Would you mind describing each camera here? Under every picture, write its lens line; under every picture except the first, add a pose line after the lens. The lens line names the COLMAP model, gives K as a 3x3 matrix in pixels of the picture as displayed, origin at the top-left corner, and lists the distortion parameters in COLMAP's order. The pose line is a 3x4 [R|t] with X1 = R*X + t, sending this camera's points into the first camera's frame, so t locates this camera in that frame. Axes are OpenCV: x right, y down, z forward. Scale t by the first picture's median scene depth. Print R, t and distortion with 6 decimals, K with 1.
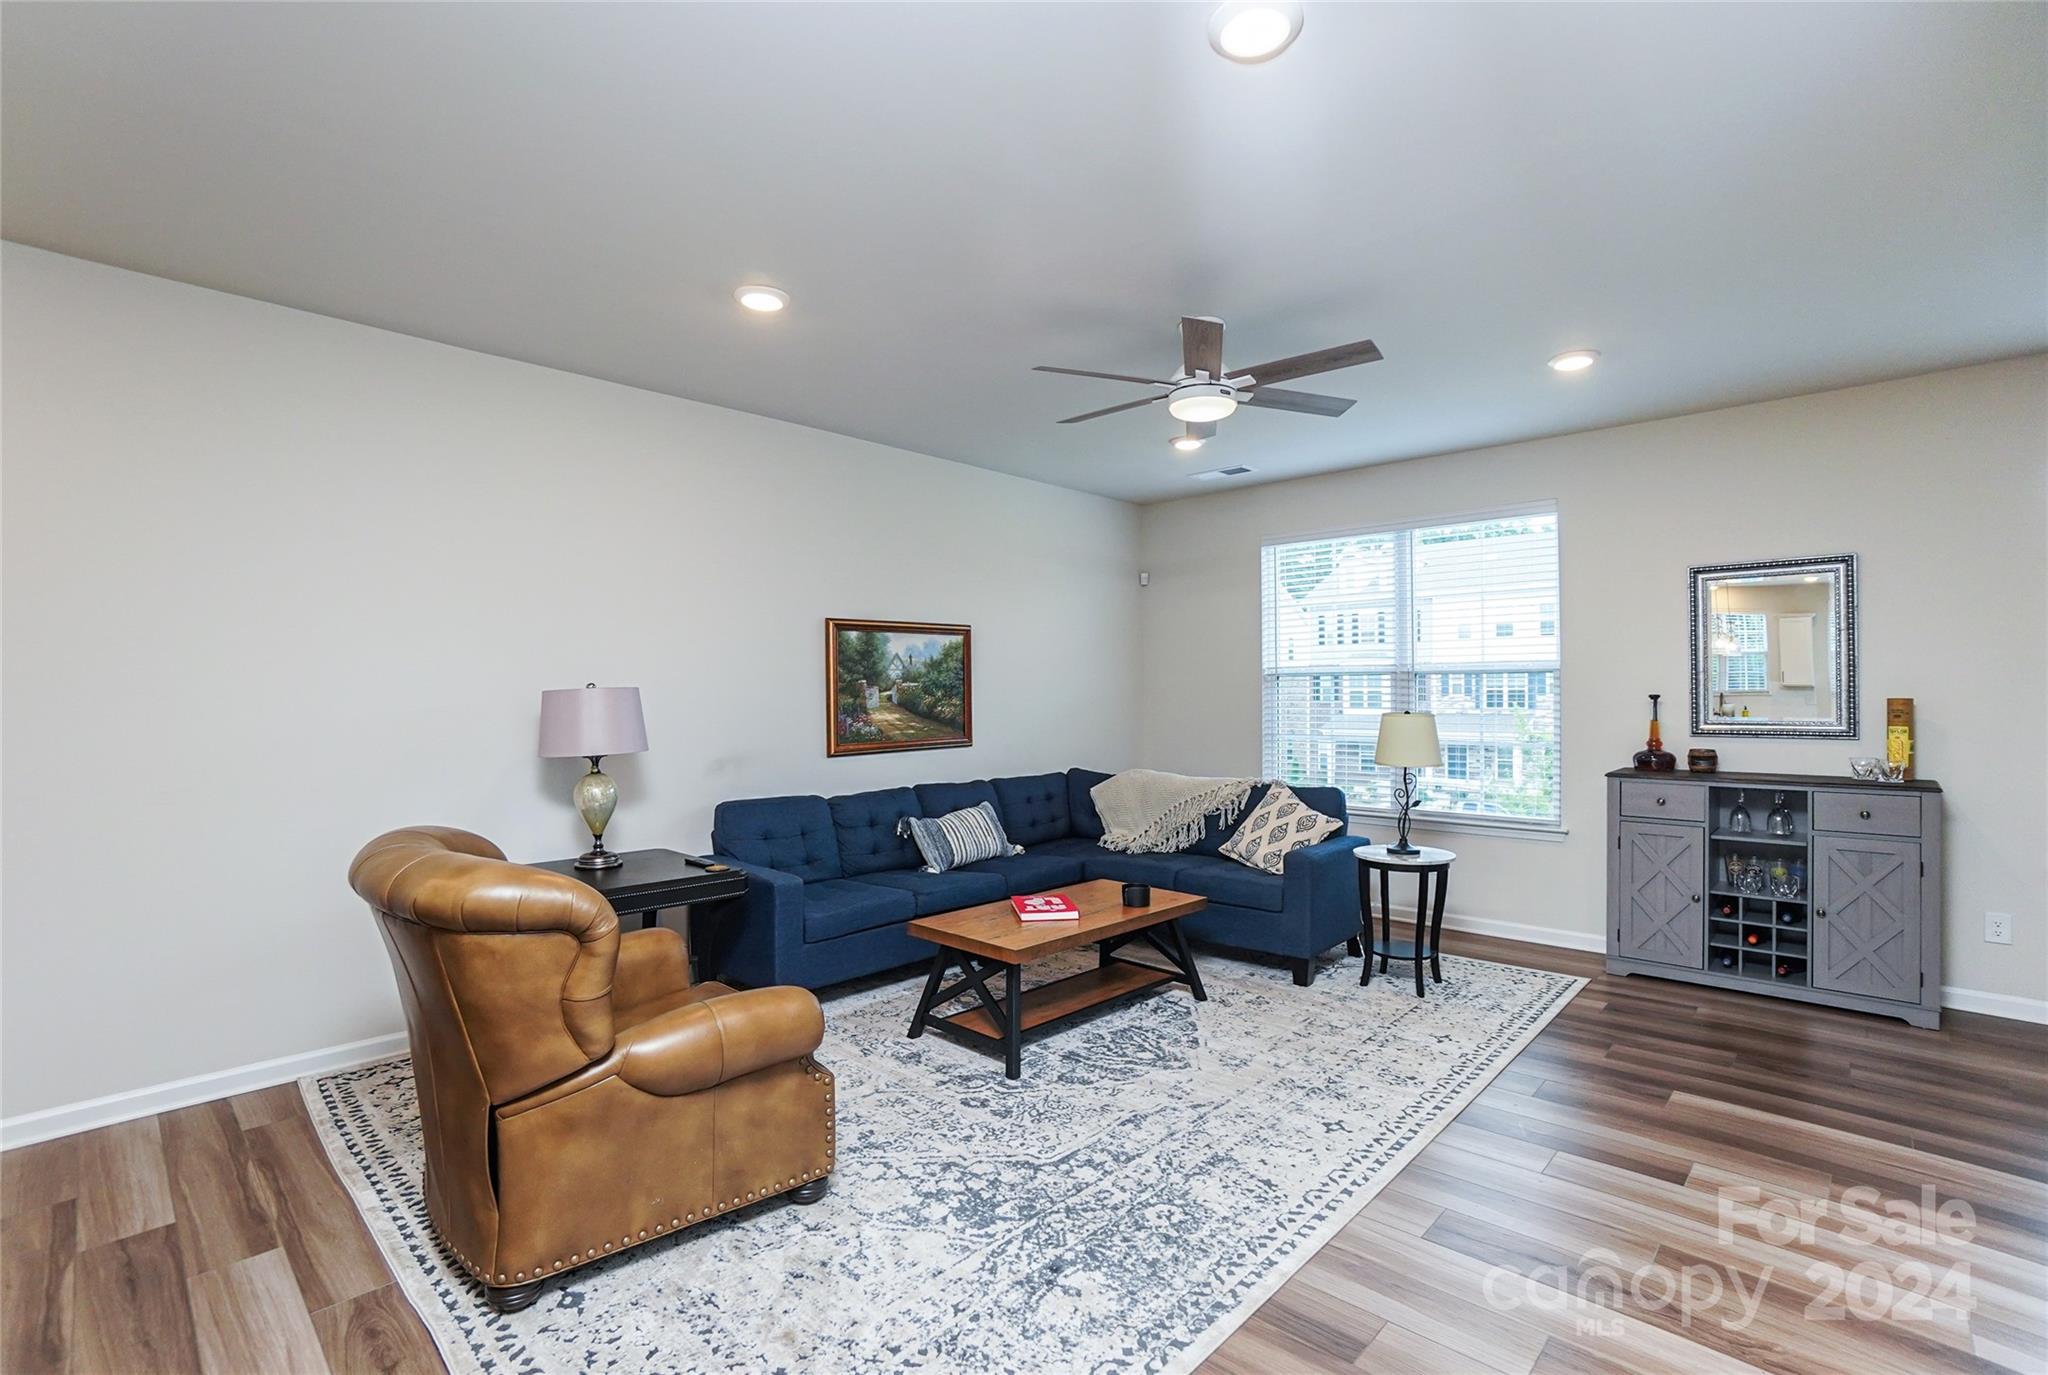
lens RADIAL K [[915.1, 0, 1007.9], [0, 915.1, 691.0], [0, 0, 1]] dist [-0.064135, 0.023414]
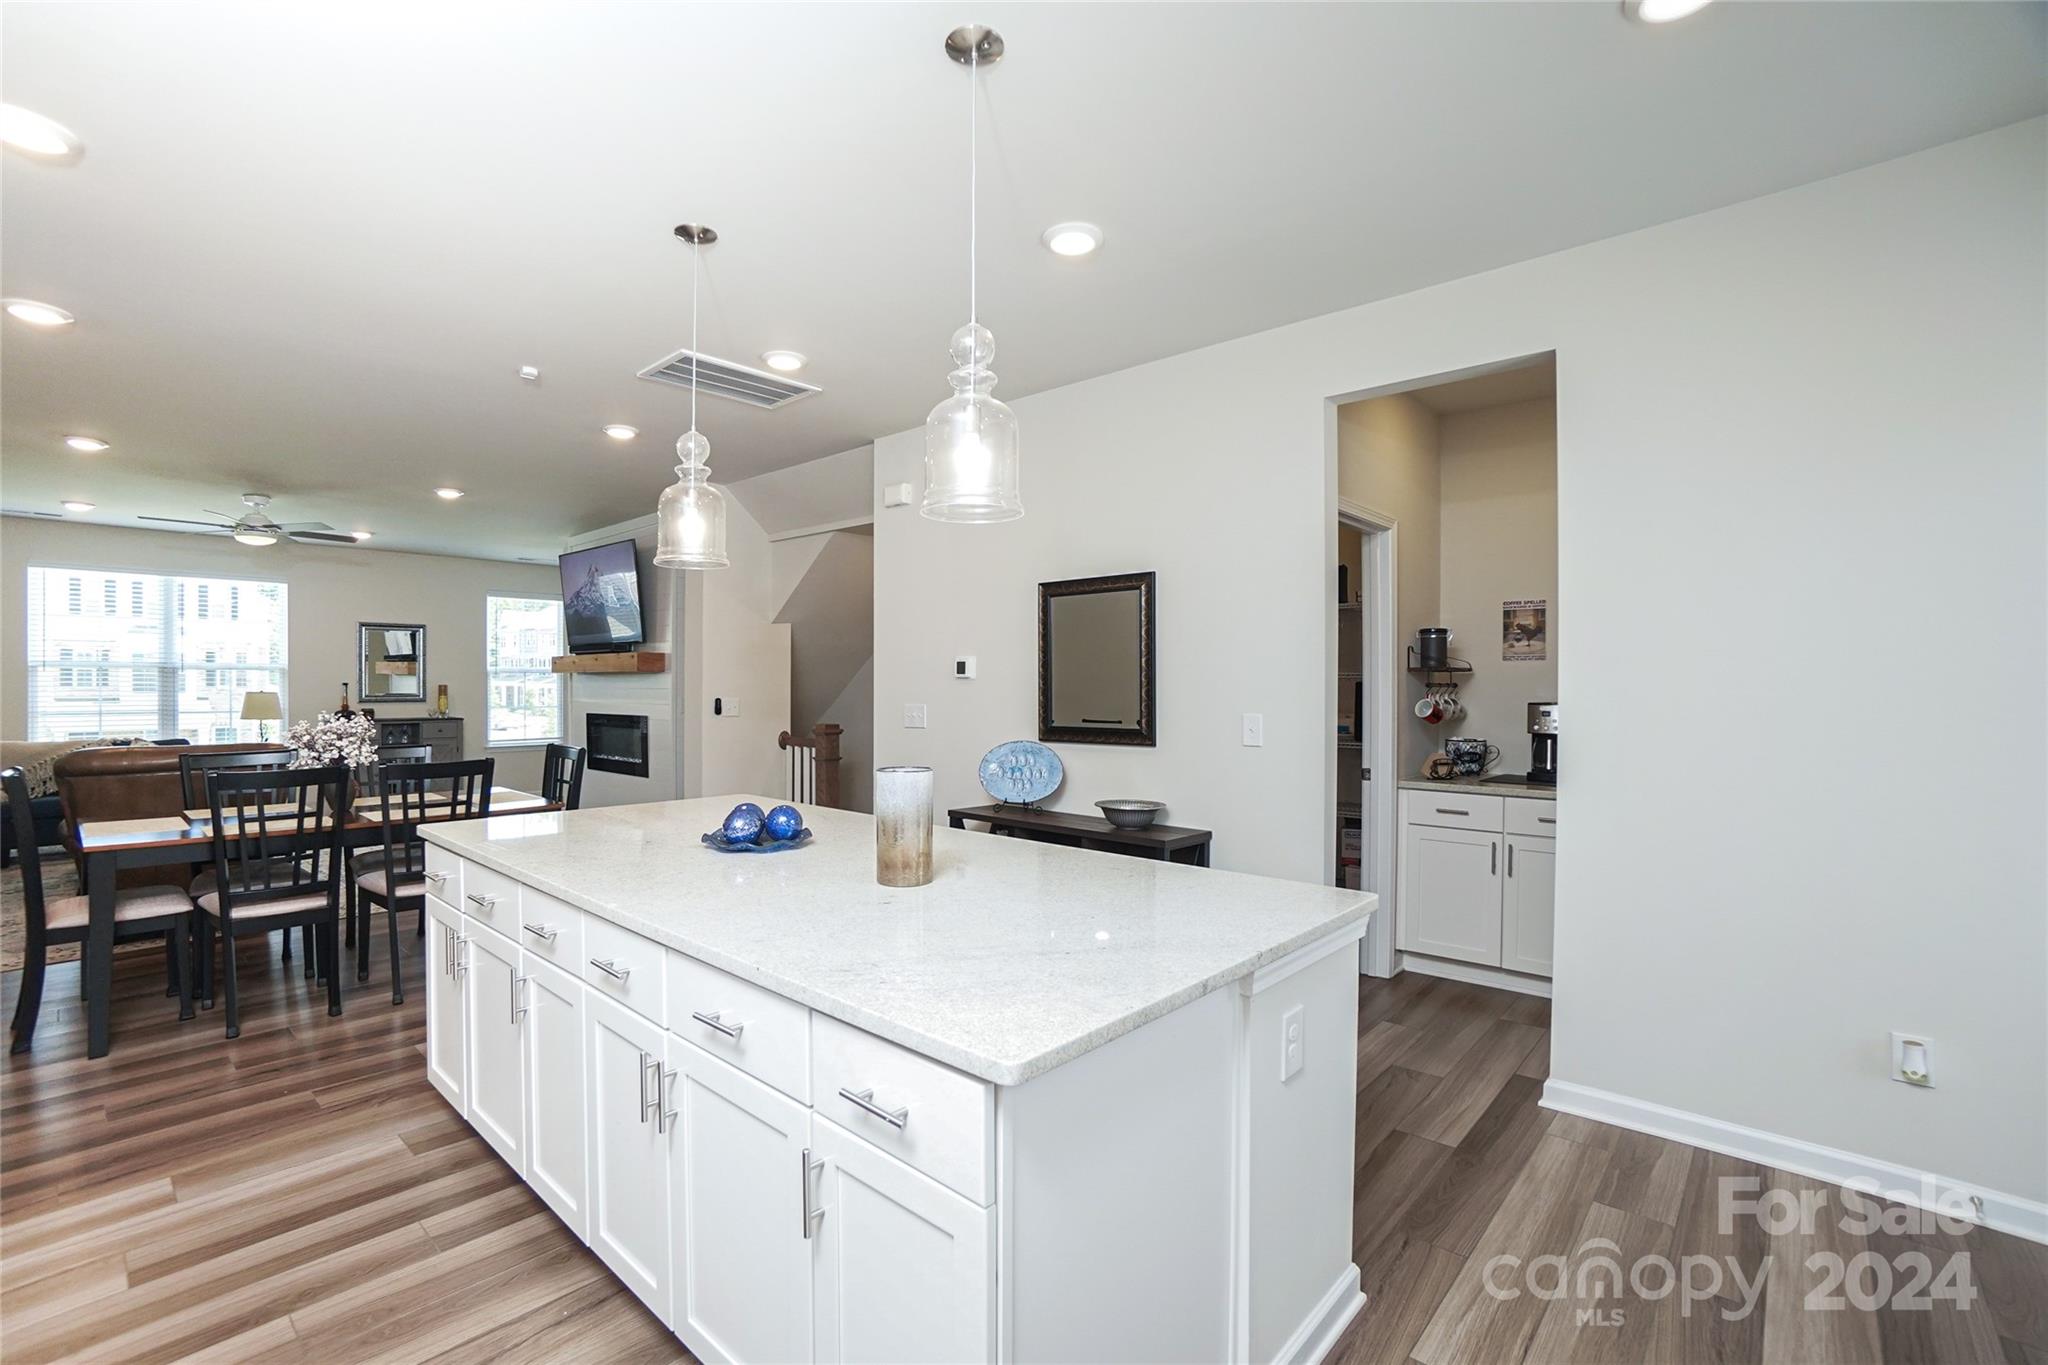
lens RADIAL K [[917.3, 0, 1007.4], [0, 917.3, 687.3], [0, 0, 1]] dist [-0.062643, 0.022730]
pose [[-0.030242, -0.001196, 0.999542, -1.502484], [-0.001898, 0.999998, 0.001139, 0.008789], [-0.999541, -0.001862, -0.030245, -0.503705]]
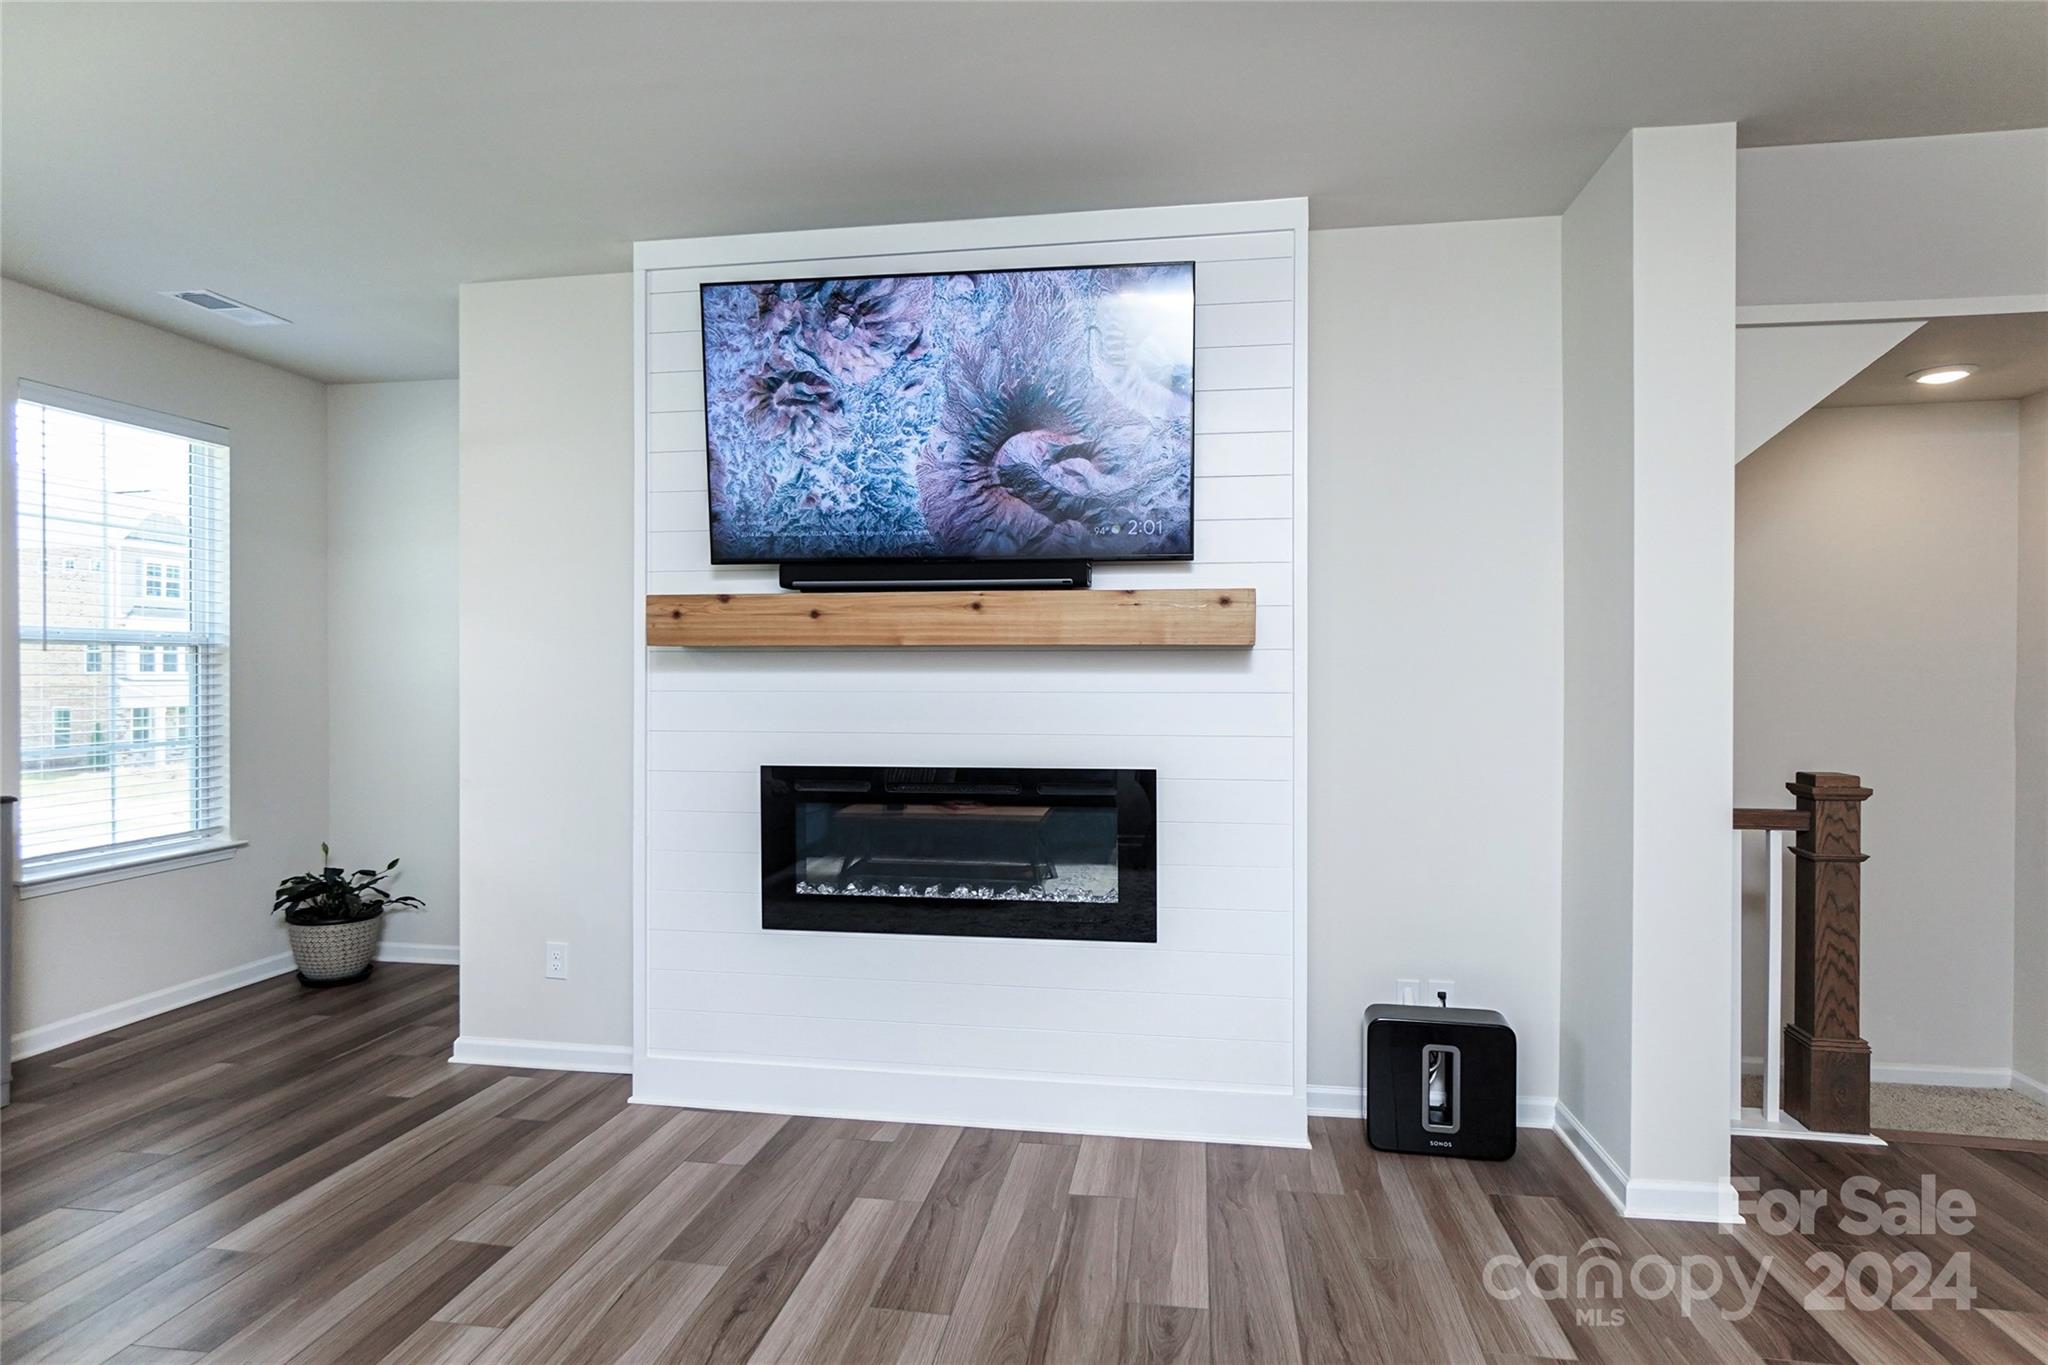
lens RADIAL K [[1141.5, 0, 1024.0], [0, 1141.5, 682.5], [0, 0, 1]] dist [-0.019213, -0.000051]
pose [[-0.579059, -0.001822, 0.815283, -0.251339], [-0.000628, 0.999998, 0.001789, 0.005658], [-0.815285, 0.000524, -0.579059, 0.728488]]
